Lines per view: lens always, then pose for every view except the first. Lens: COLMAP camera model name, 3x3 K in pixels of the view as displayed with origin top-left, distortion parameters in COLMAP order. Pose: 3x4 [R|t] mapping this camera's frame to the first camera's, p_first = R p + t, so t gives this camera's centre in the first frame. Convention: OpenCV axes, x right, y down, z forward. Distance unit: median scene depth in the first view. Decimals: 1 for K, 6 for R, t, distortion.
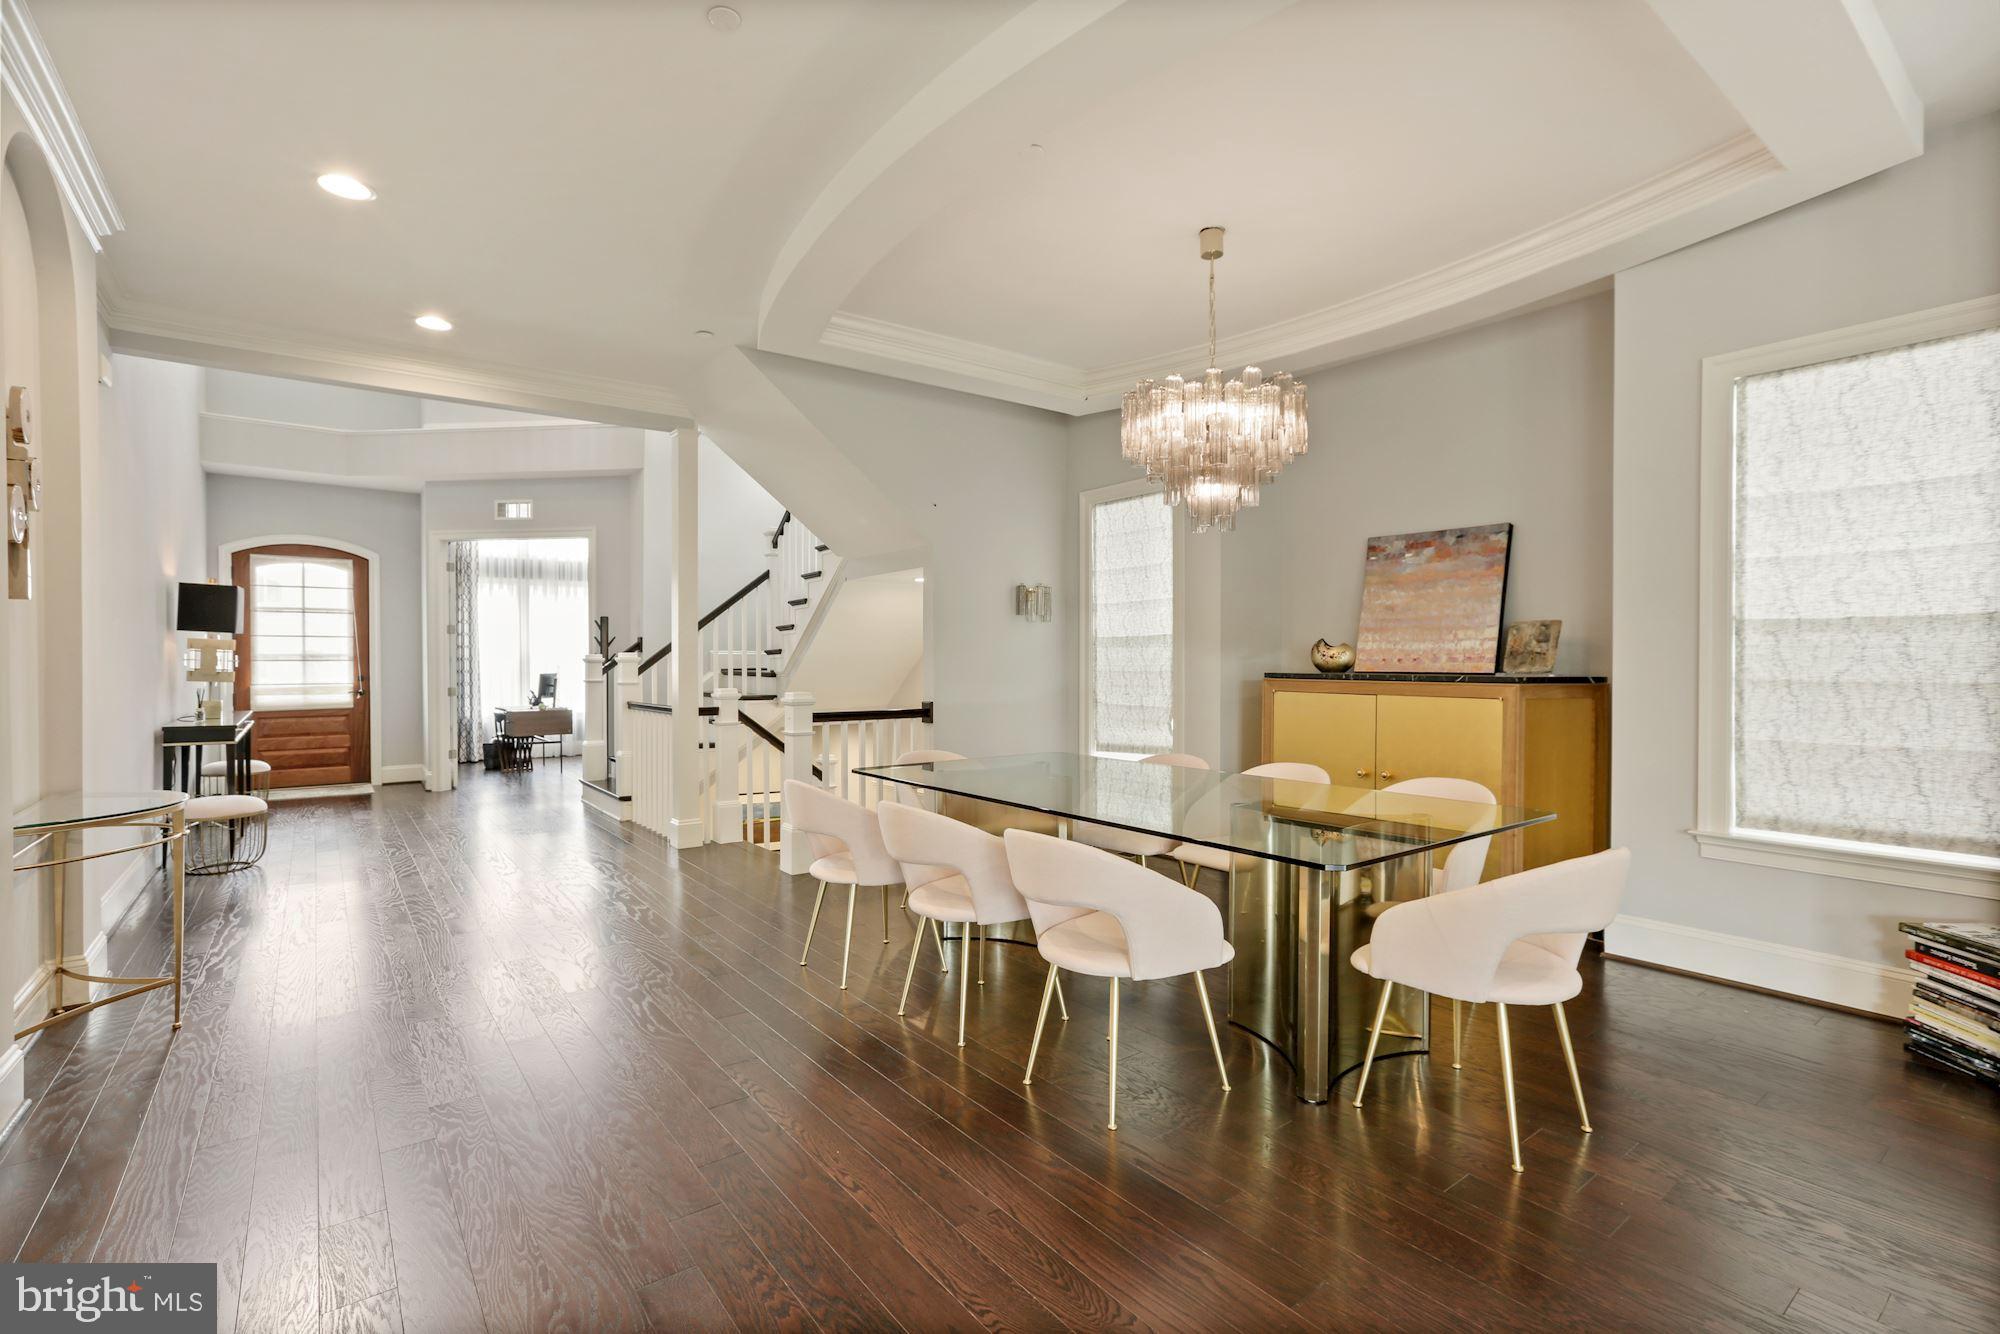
lens RADIAL K [[920.9, 0, 992.2], [0, 920.9, 673.4], [0, 0, 1]] dist [-0.040705, 0.028787]
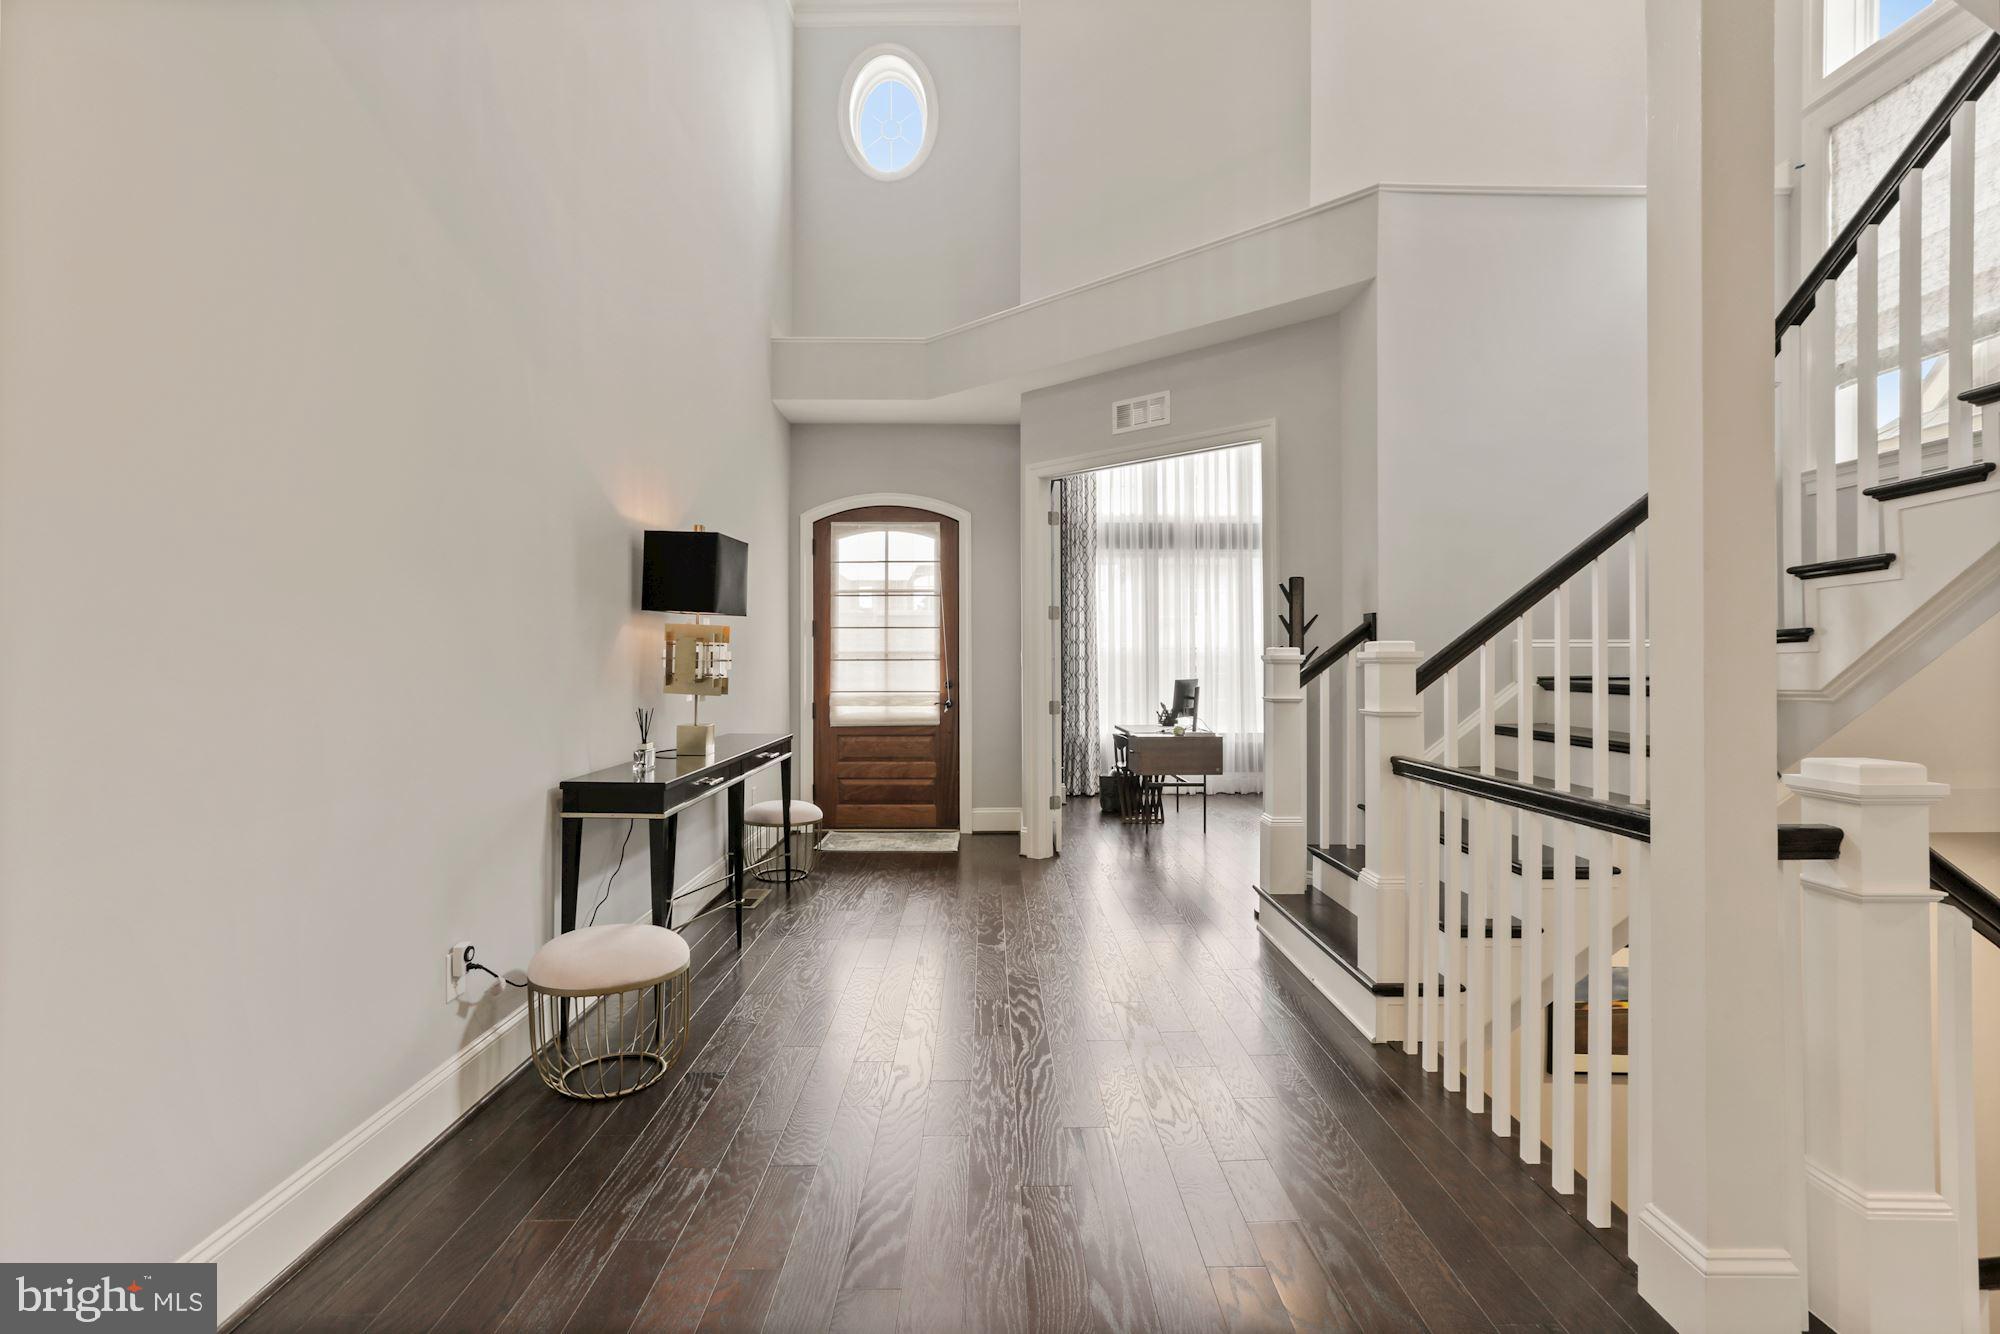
lens RADIAL K [[896.2, 0, 1007.6], [0, 896.2, 655.5], [0, 0, 1]] dist [0.000318, 0.000558]
pose [[0.811942, -0.004169, -0.583723, -0.340948], [-0.007177, 0.999828, -0.017124, -0.008558], [0.583694, 0.018093, 0.811772, 0.638131]]
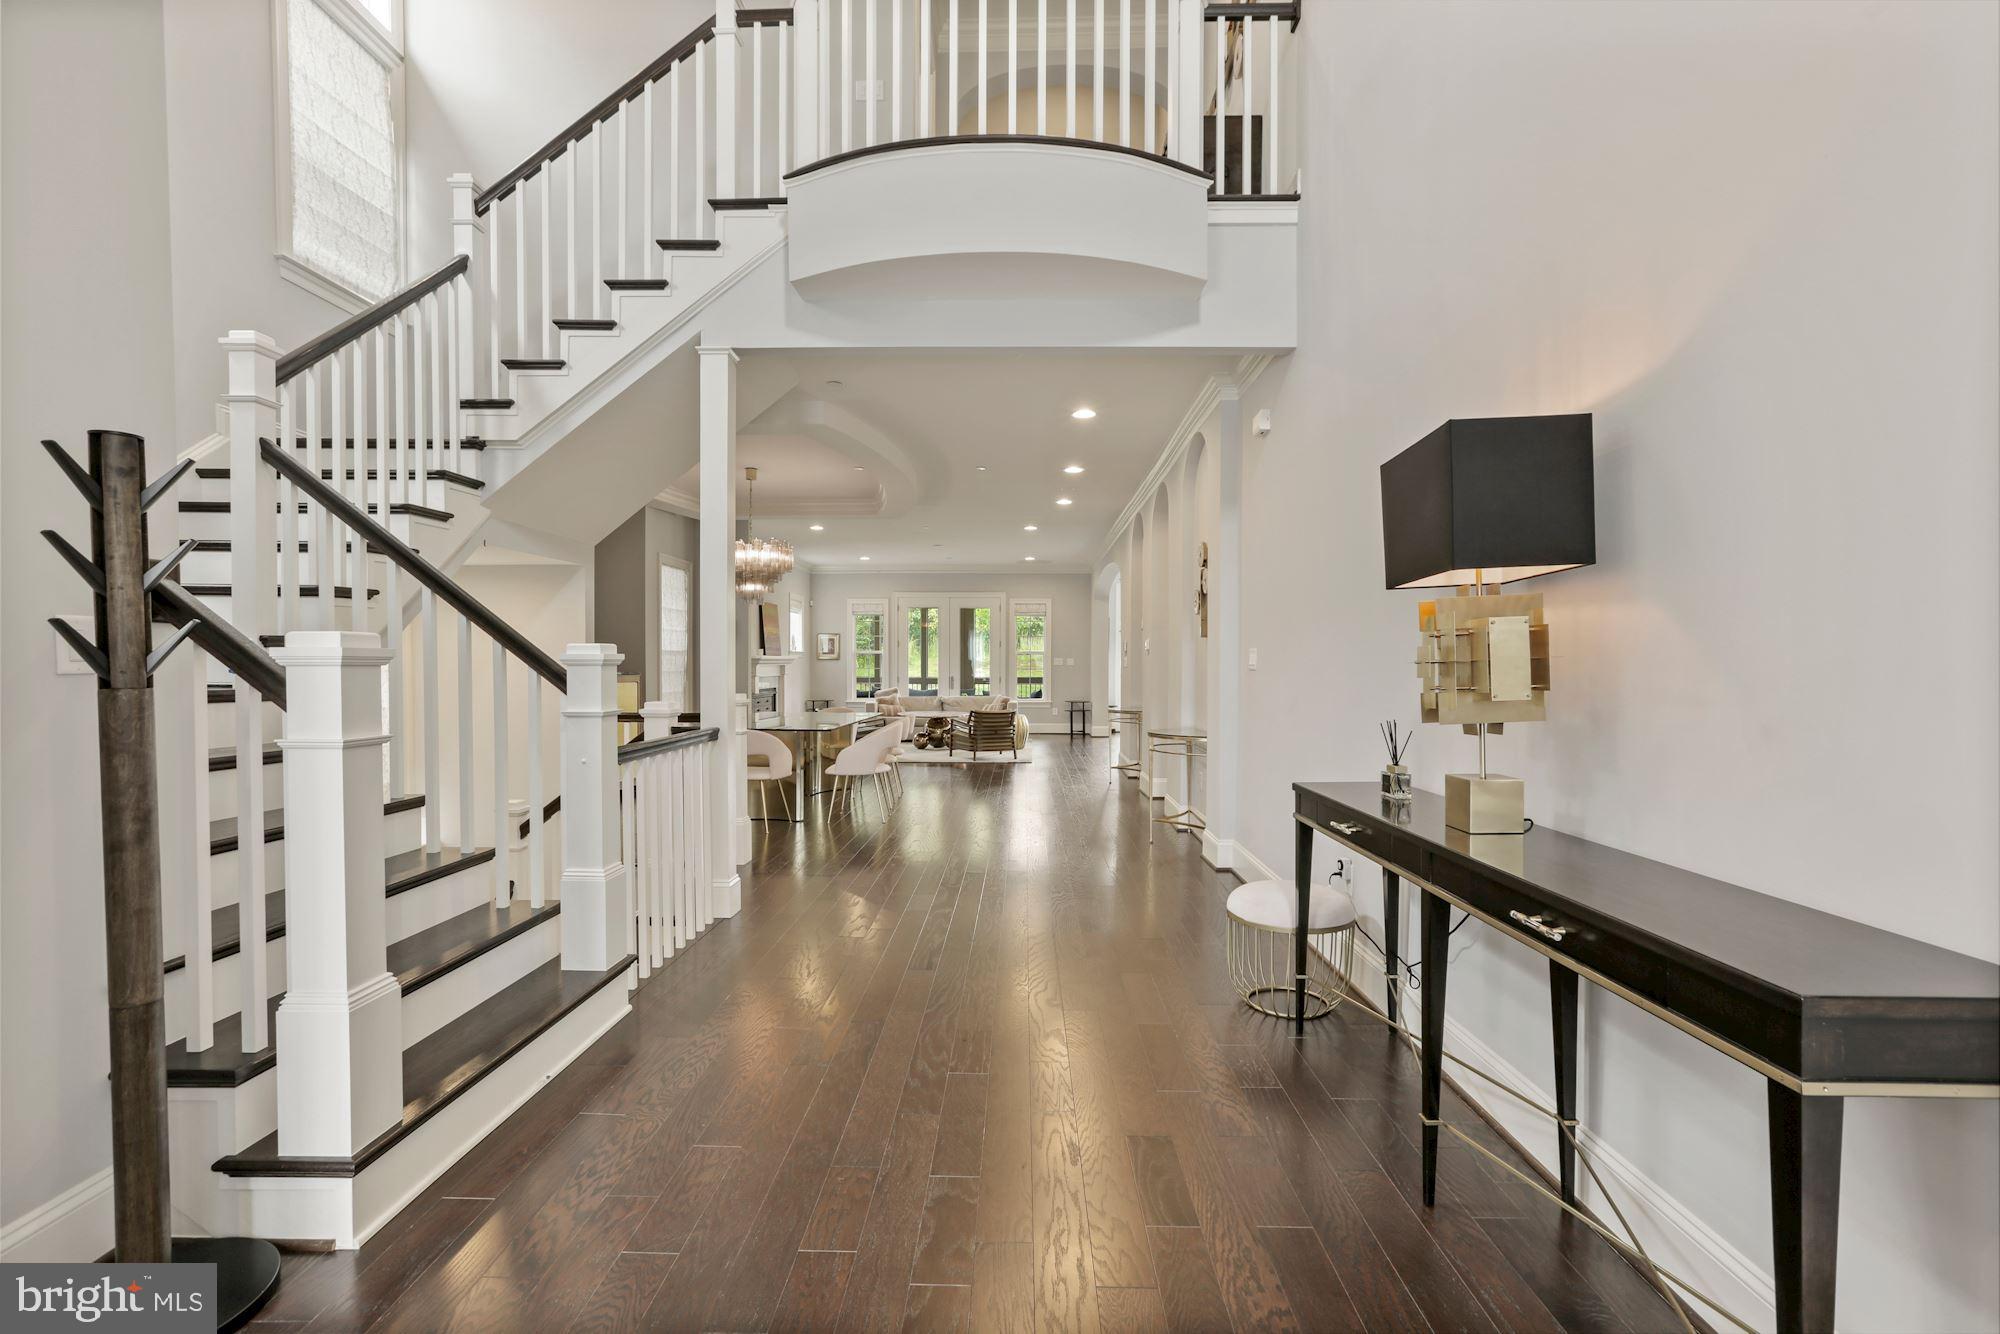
lens RADIAL K [[914.8, 0, 992.5], [0, 914.8, 665.1], [0, 0, 1]] dist [-0.038459, 0.026046]
pose [[-0.781349, -0.003248, 0.624086, -0.935464], [0.004295, 0.999935, 0.010582, -0.020632], [-0.624079, 0.010948, -0.781284, 1.392066]]
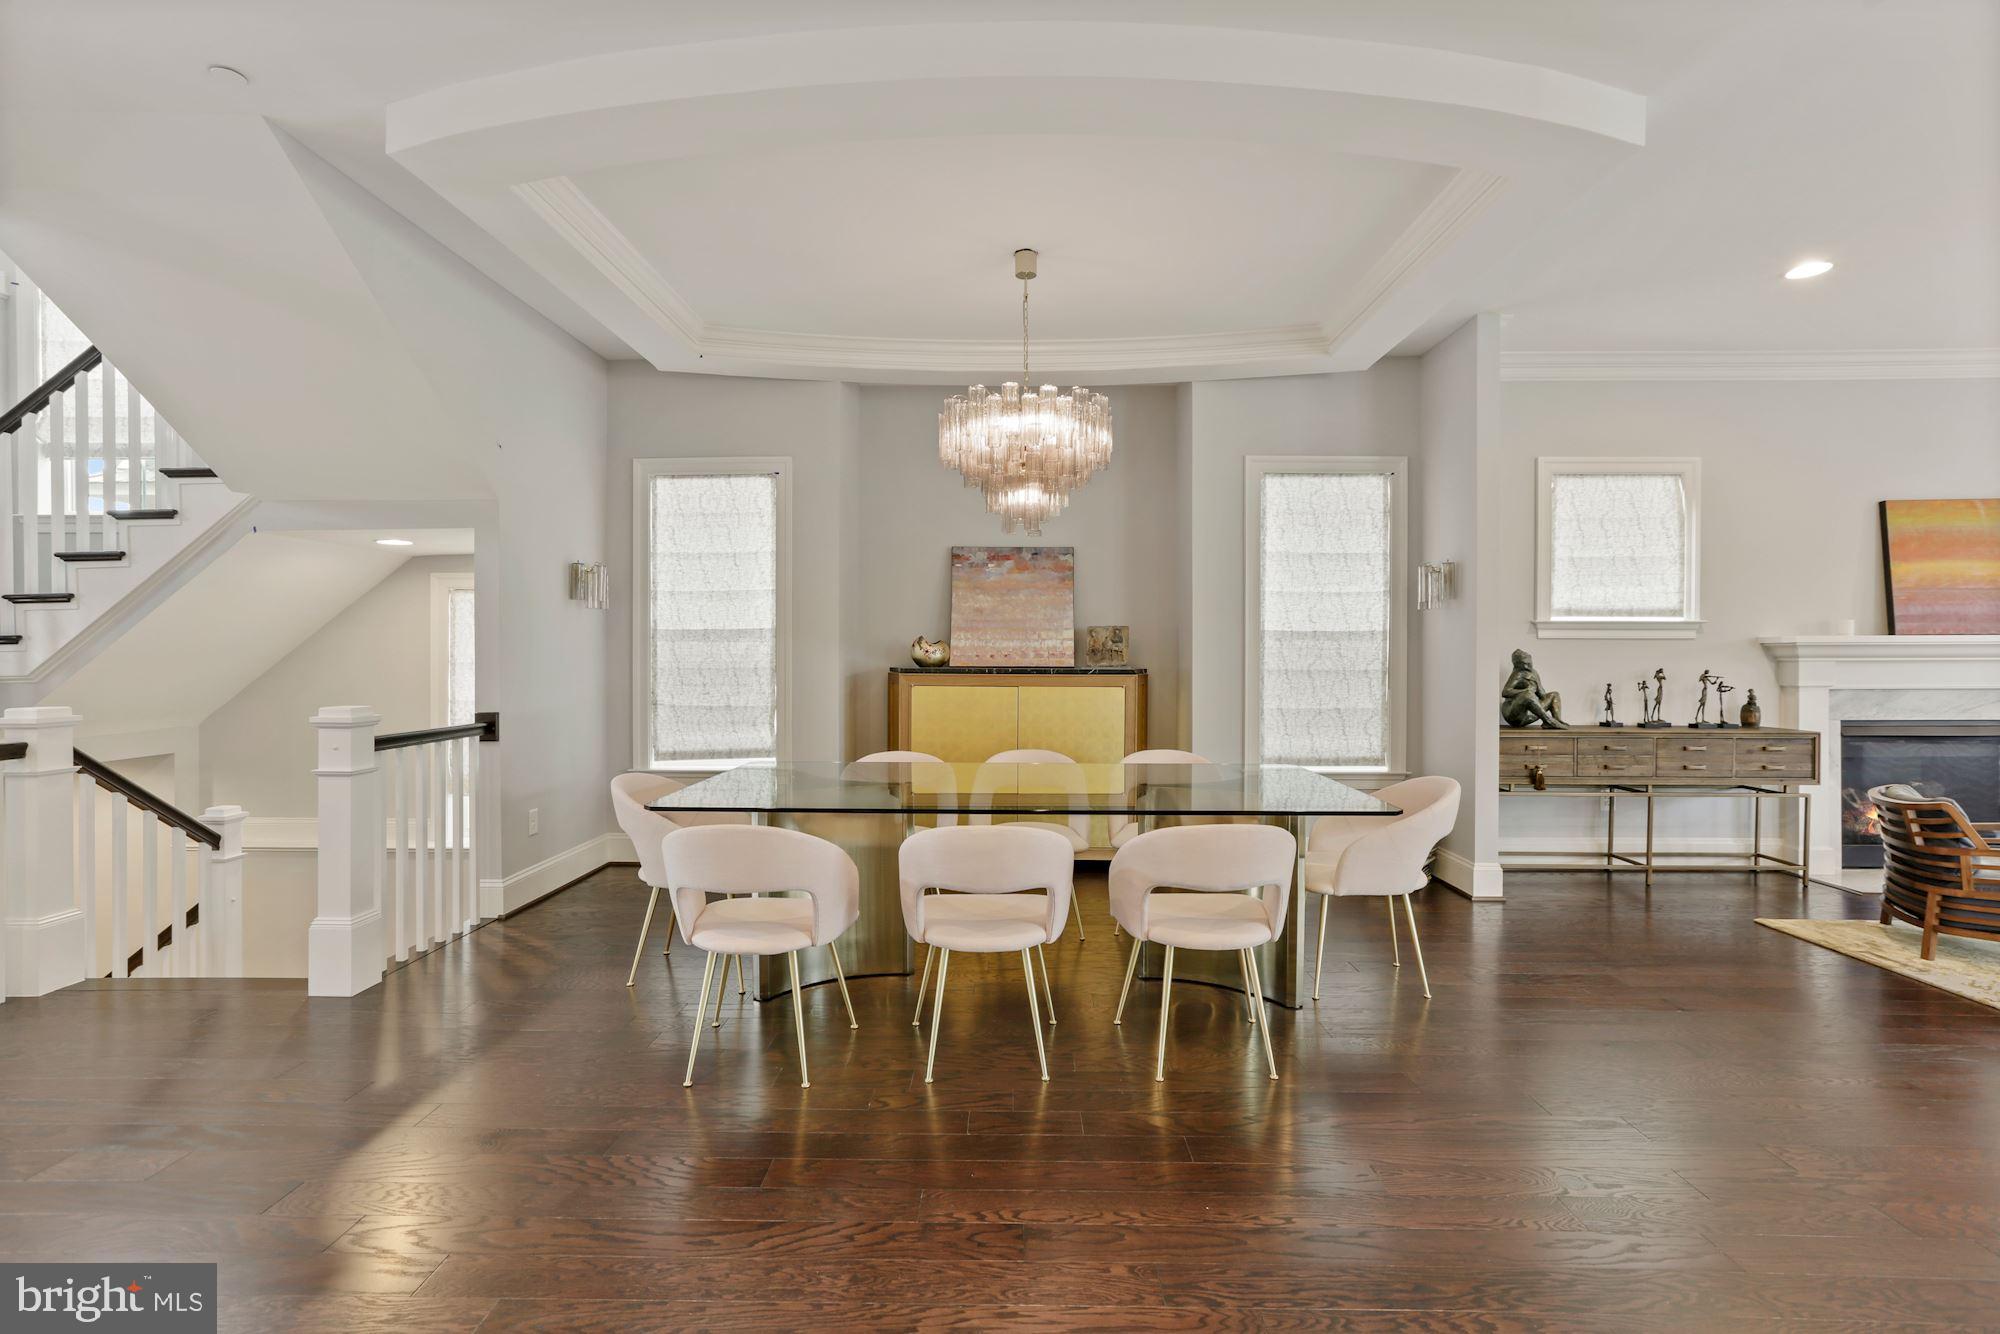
lens RADIAL K [[916.8, 0, 995.3], [0, 916.8, 660.6], [0, 0, 1]] dist [-0.038063, 0.026000]
pose [[0.612152, -0.006102, 0.790717, -0.369045], [0.008752, 0.999961, 0.000941, -0.007649], [-0.790692, 0.006344, 0.612182, 0.226087]]
